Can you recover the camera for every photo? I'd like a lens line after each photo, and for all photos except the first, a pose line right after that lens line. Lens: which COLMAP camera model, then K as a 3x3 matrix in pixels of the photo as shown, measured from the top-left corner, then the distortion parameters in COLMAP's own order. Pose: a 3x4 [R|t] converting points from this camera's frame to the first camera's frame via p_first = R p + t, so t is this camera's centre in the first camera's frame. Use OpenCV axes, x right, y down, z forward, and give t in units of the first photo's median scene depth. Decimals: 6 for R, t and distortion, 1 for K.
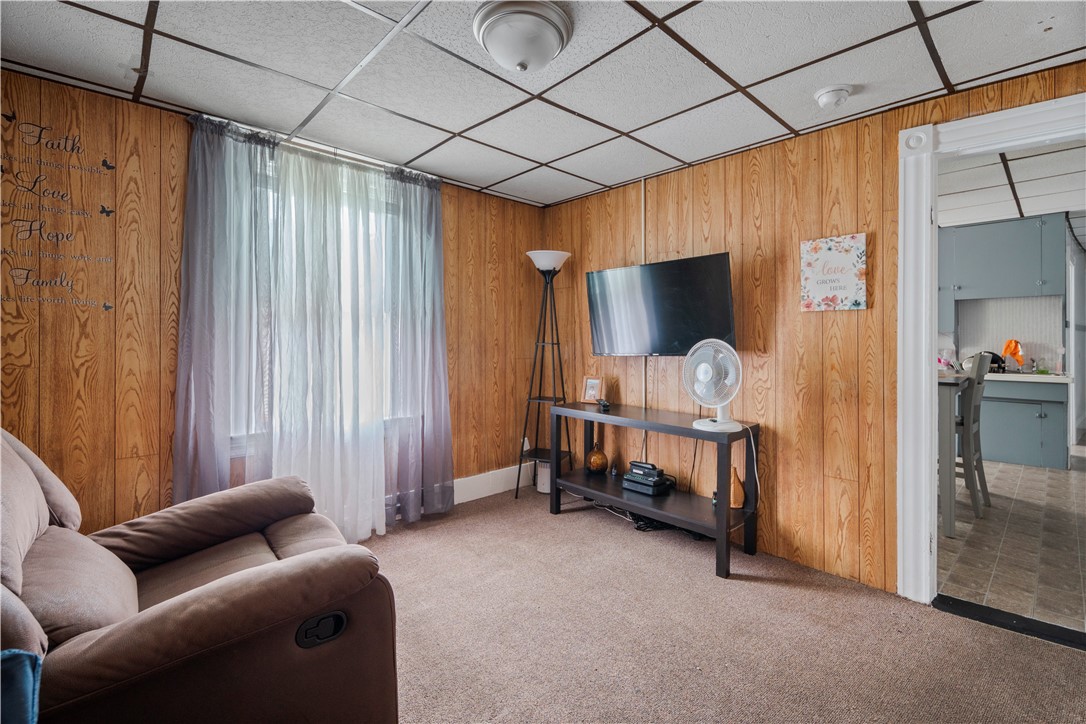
lens RADIAL K [[488.4, 0, 546.1], [0, 488.4, 339.5], [0, 0, 1]] dist [-0.000241, -0.000207]
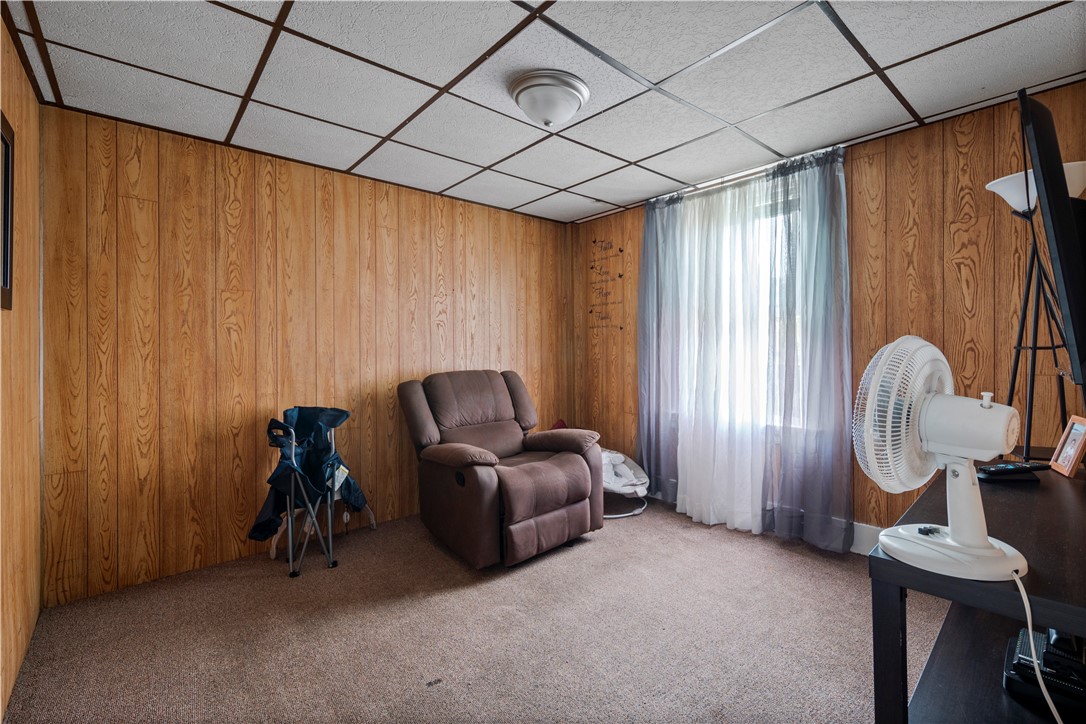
lens RADIAL K [[474.4, 0, 542.9], [0, 474.4, 348.9], [0, 0, 1]] dist [0.000773, -0.000173]
pose [[-0.054597, 0.000371, -0.998508, 0.698678], [0.008153, 0.999967, -0.000074, 0.007270], [0.998475, -0.008145, -0.054599, 0.631858]]
